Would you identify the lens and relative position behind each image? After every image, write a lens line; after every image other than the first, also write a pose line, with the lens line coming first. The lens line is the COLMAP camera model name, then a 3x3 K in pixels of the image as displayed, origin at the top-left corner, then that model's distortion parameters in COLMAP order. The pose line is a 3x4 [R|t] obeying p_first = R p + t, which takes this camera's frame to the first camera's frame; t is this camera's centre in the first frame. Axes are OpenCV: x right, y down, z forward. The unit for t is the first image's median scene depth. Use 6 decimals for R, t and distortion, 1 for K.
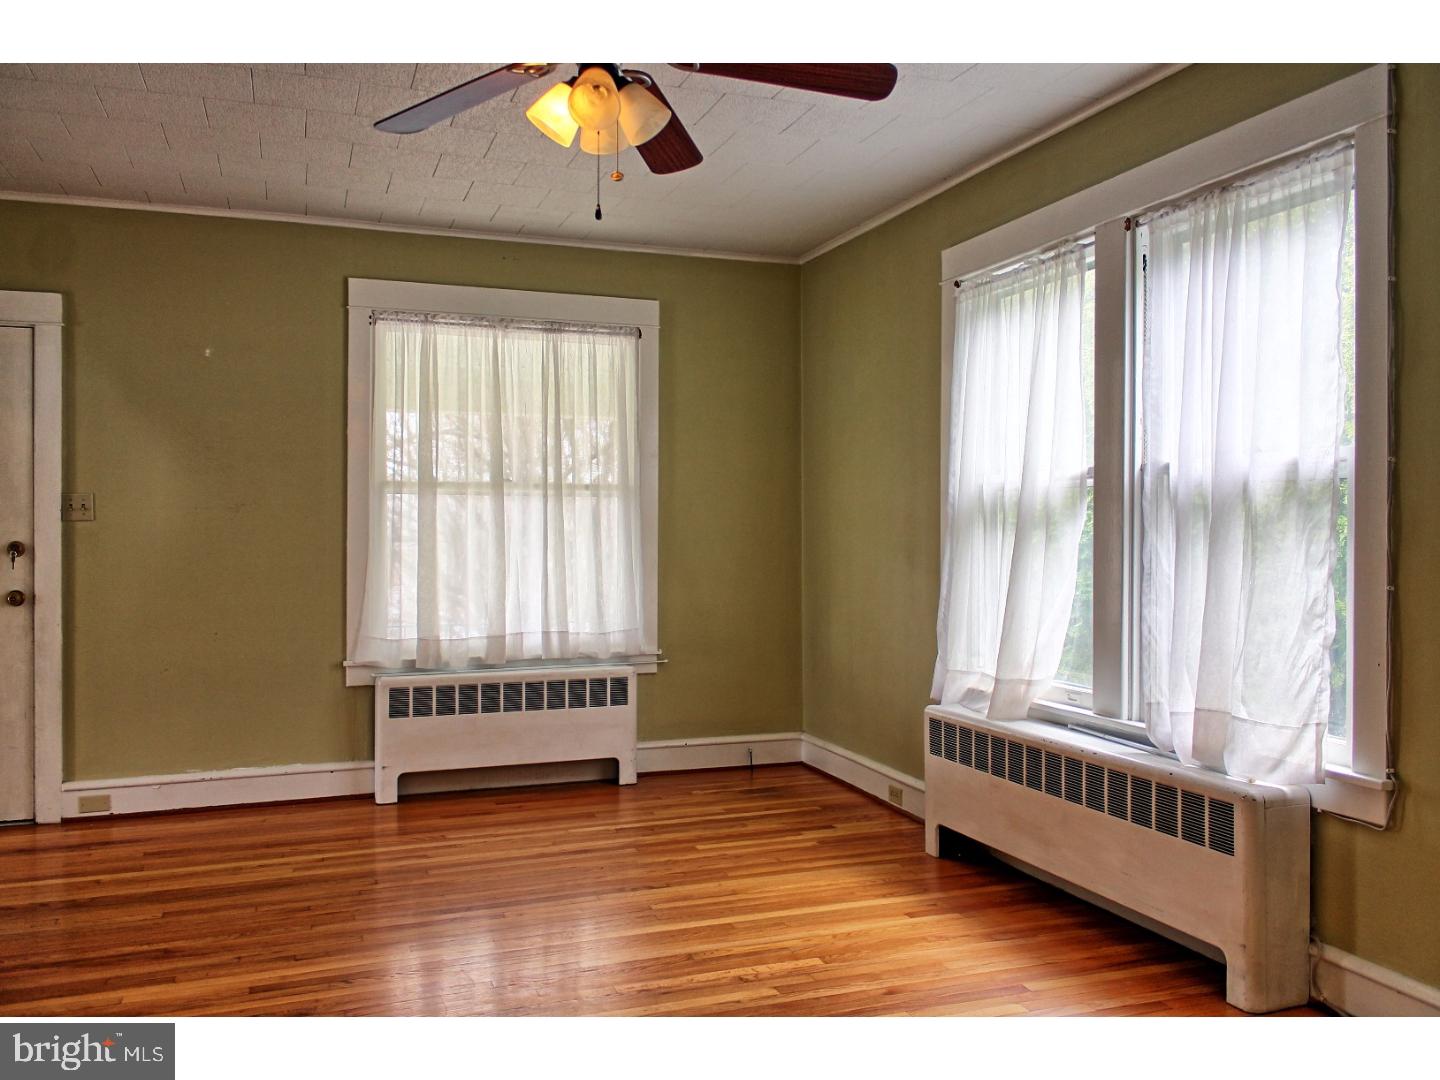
lens RADIAL K [[1176.8, 0, 753.7], [0, 1176.8, 535.4], [0, 0, 1]] dist [0.041425, -0.064558]
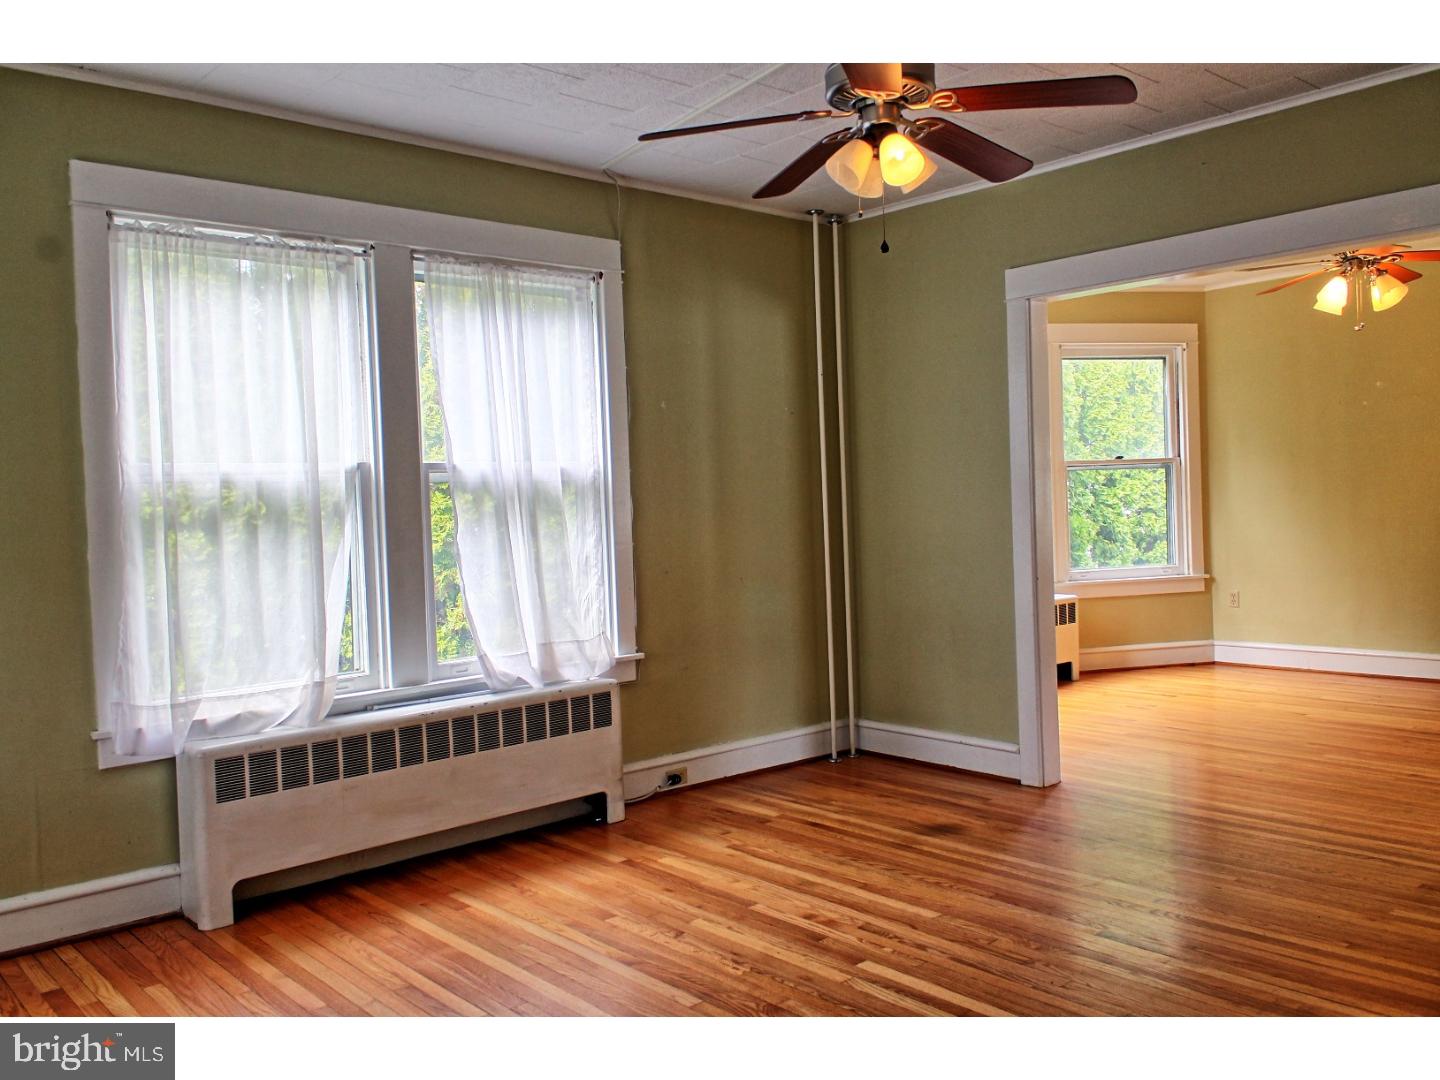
lens RADIAL K [[1176.8, 0, 718.2], [0, 1176.8, 535.0], [0, 0, 1]] dist [0.041425, -0.064558]
pose [[-0.344347, -0.008837, 0.938801, -0.914991], [0.046080, 0.998591, 0.026302, -0.006831], [-0.937711, 0.052317, -0.343455, 1.182717]]
